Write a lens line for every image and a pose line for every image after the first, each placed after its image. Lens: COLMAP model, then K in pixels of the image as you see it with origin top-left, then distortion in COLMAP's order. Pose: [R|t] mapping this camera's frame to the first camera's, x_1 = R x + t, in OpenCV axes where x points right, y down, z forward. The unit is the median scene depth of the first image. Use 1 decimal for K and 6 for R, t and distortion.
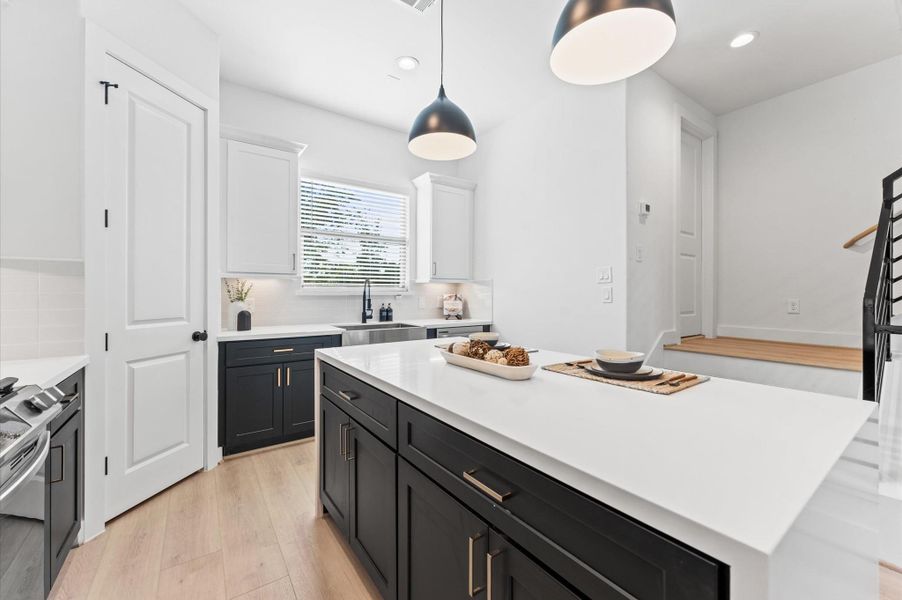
lens RADIAL K [[354.8, 0, 451.5], [0, 354.8, 298.5], [0, 0, 1]] dist [0.011250, -0.001953]
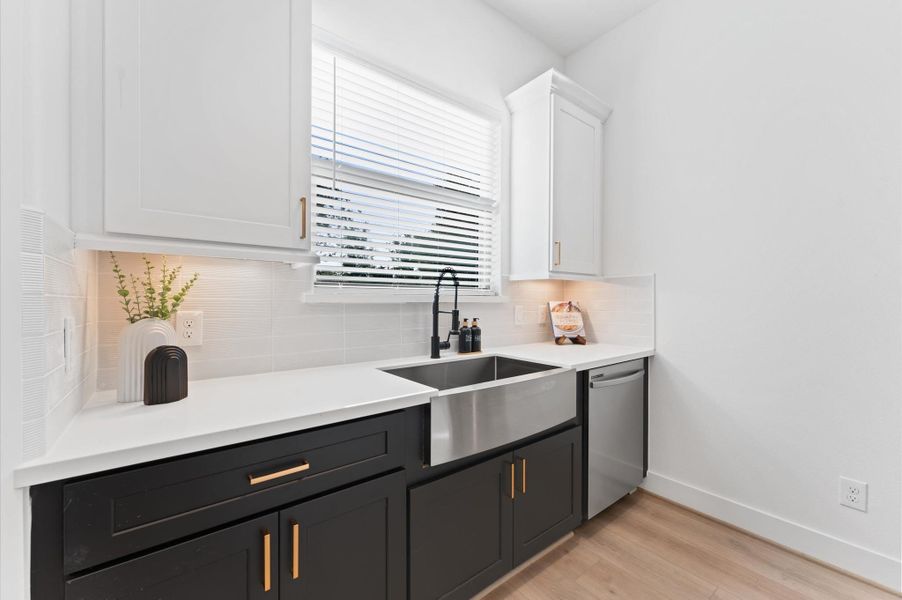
lens RADIAL K [[354.8, 0, 453.3], [0, 354.8, 303.8], [0, 0, 1]] dist [0.011250, -0.001953]
pose [[0.998719, -0.002747, 0.050532, -0.231853], [0.003190, 0.999957, -0.008699, -0.003127], [-0.050506, 0.008849, 0.998685, 0.466486]]
